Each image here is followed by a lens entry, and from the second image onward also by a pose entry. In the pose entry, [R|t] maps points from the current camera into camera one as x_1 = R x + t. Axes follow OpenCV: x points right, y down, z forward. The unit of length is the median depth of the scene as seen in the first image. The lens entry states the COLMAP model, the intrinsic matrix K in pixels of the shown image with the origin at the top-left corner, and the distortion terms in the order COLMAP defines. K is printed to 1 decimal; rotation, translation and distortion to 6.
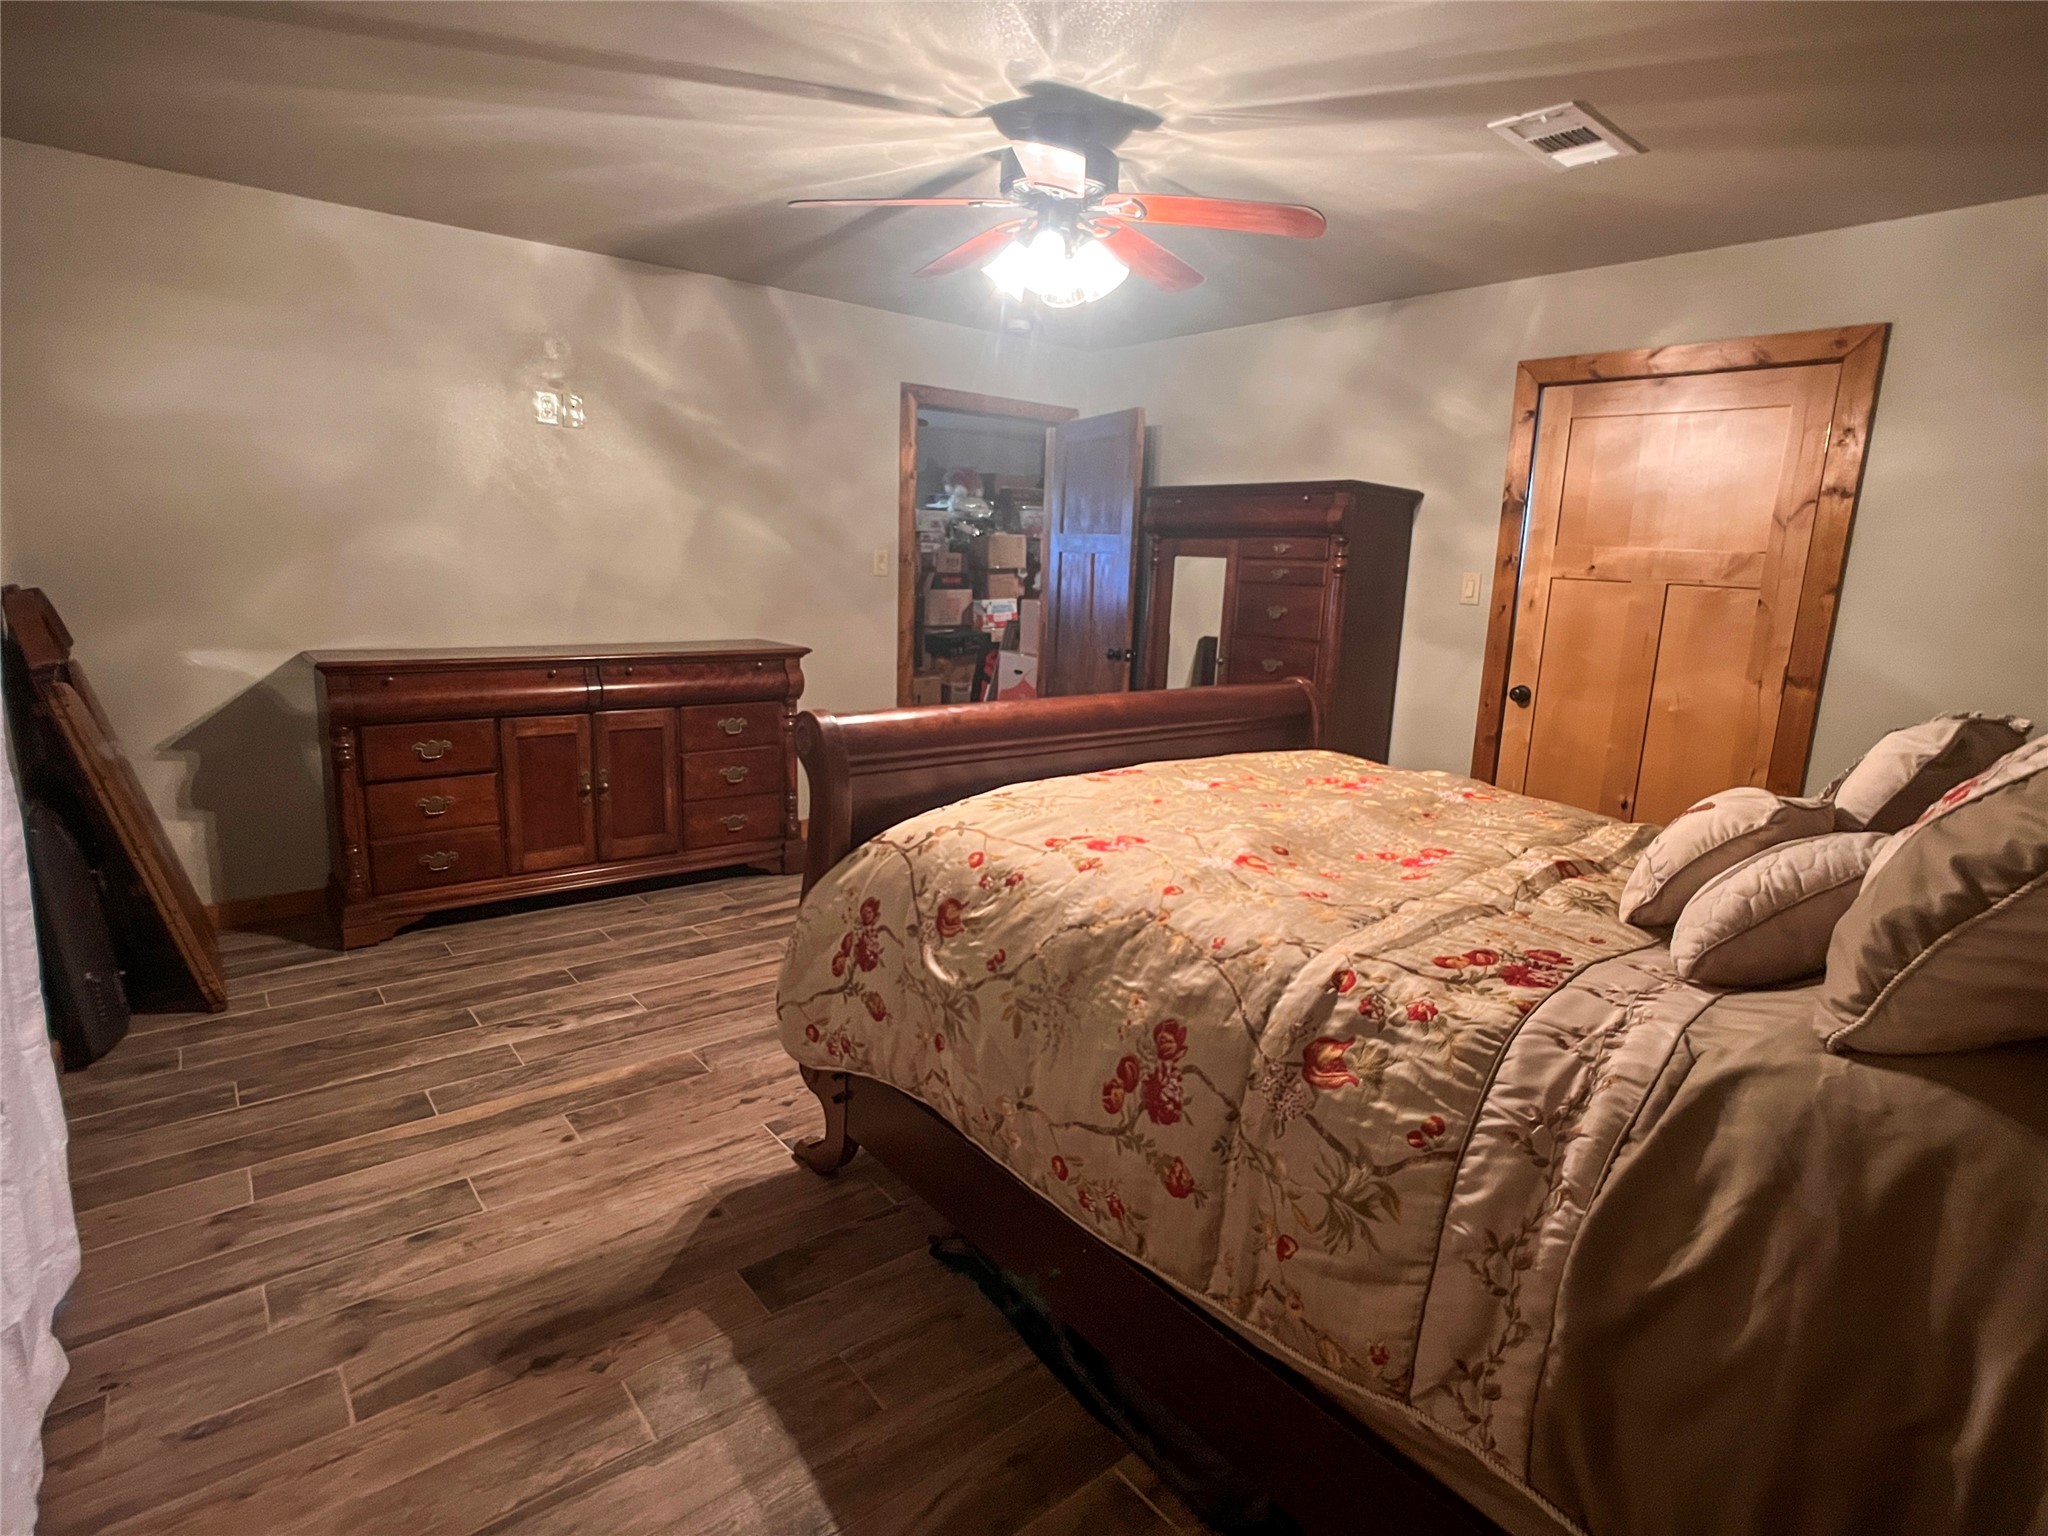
lens RADIAL K [[1055.6, 0, 1024.7], [0, 1055.6, 763.0], [0, 0, 1]] dist [-0.041804, 0.017217]
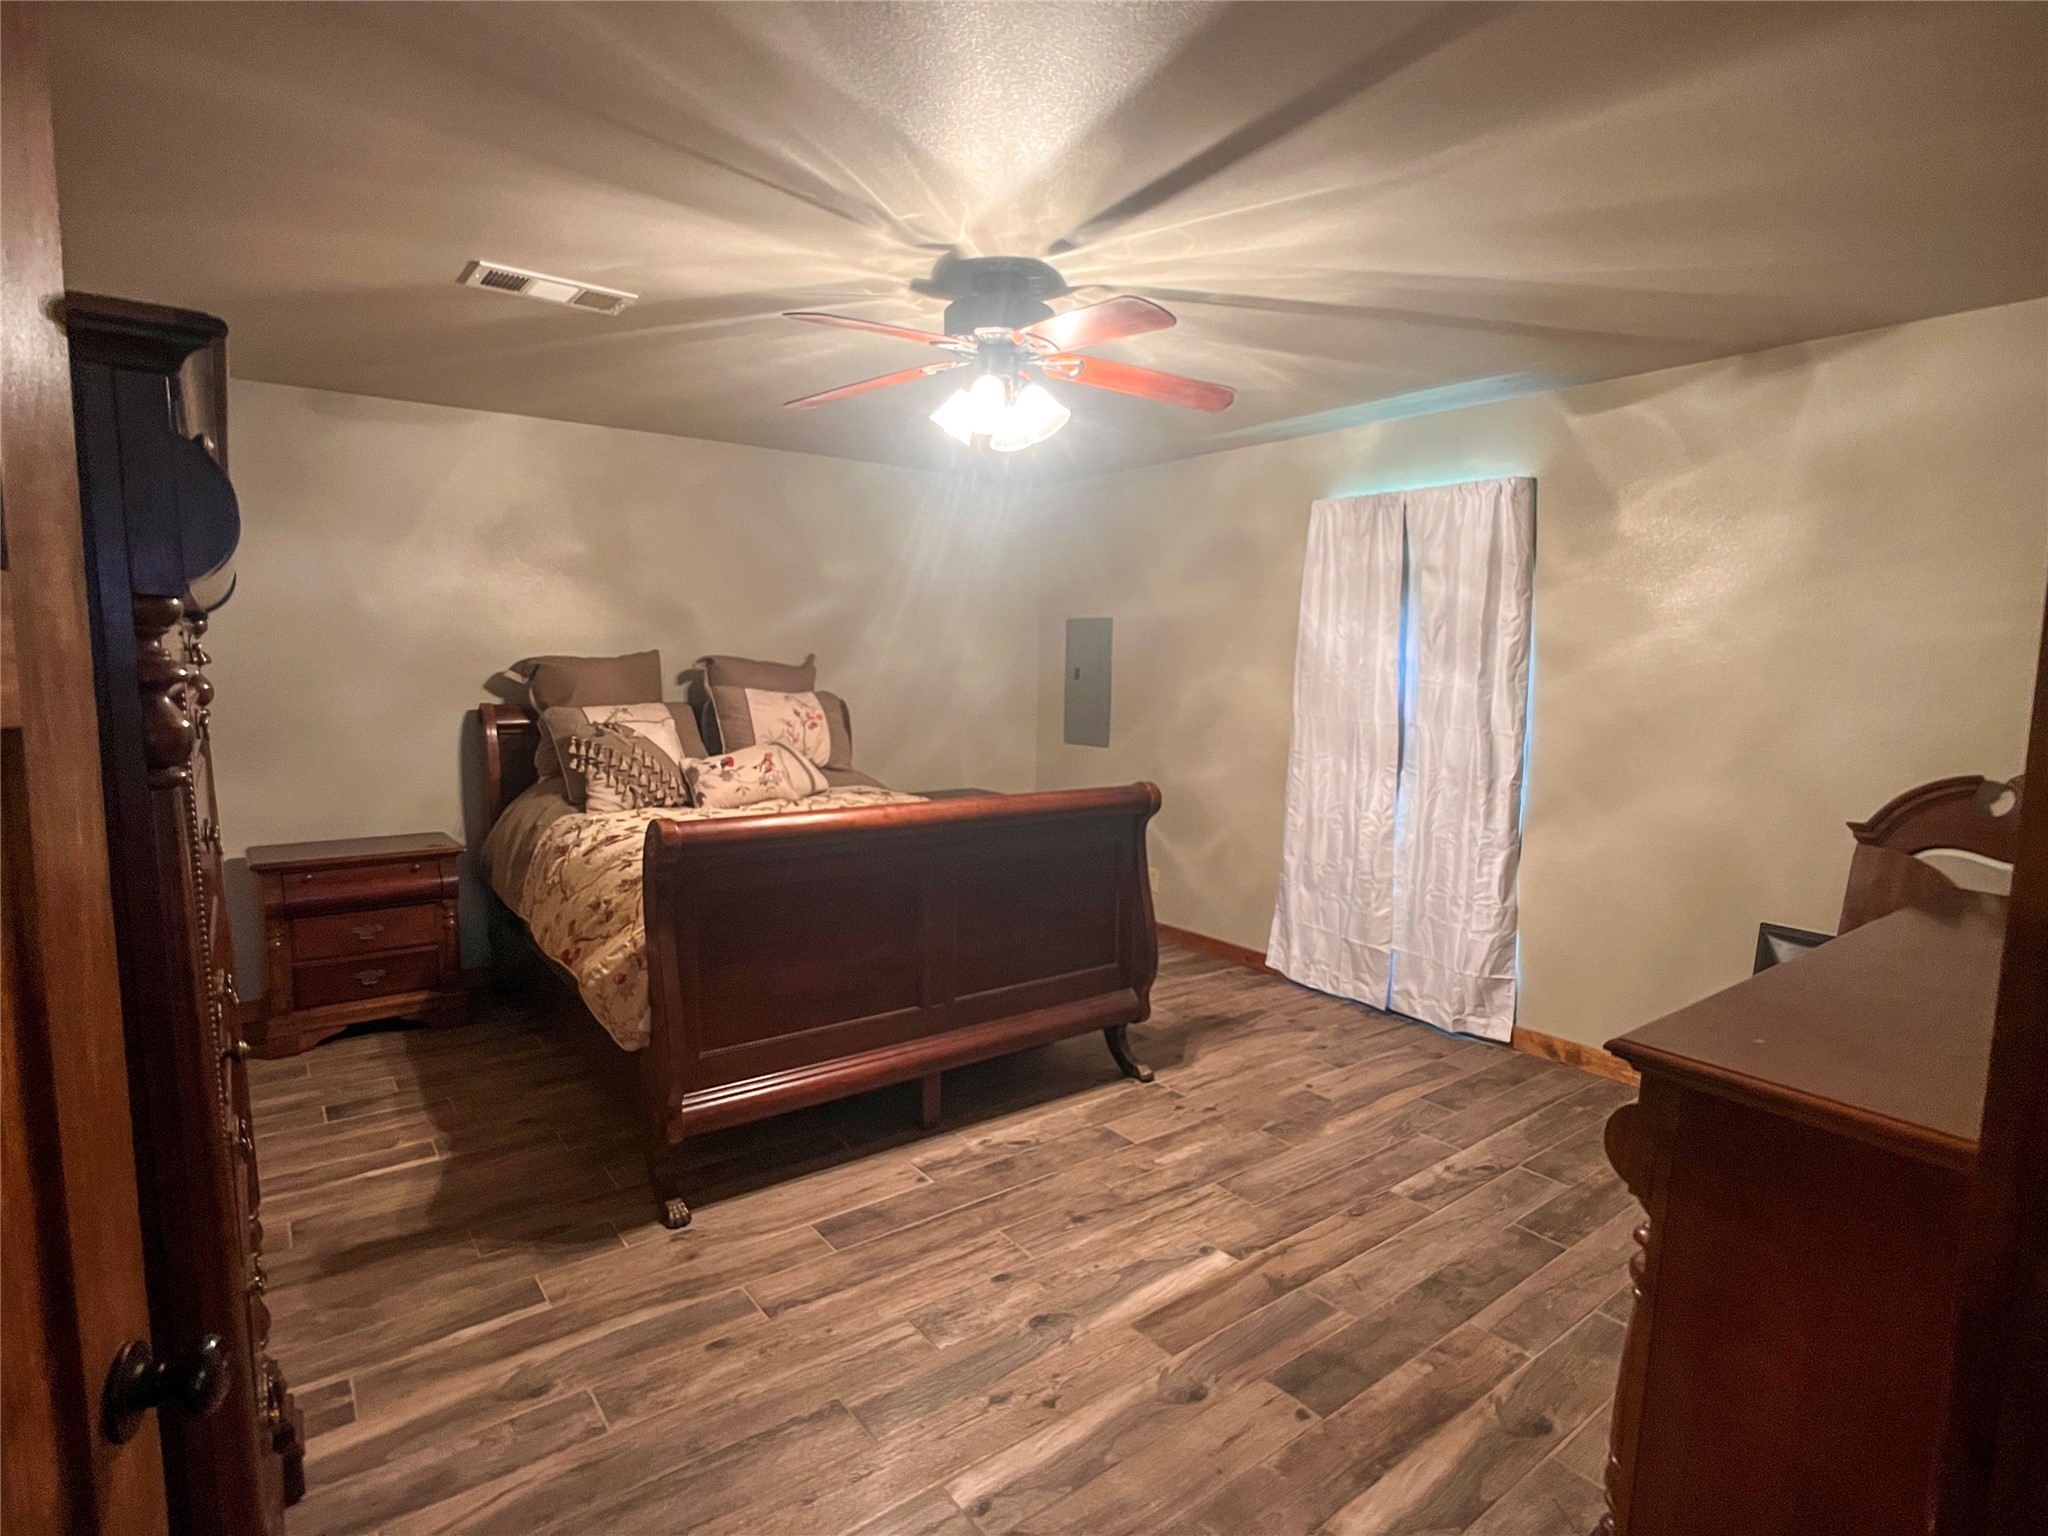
lens RADIAL K [[1055.6, 0, 1023.3], [0, 1055.6, 774.6], [0, 0, 1]] dist [-0.041804, 0.017217]
pose [[-0.997745, -0.060224, 0.029646, -0.047497], [-0.048347, 0.951119, 0.305016, -0.438380], [-0.046566, 0.302895, -0.951886, 2.052418]]
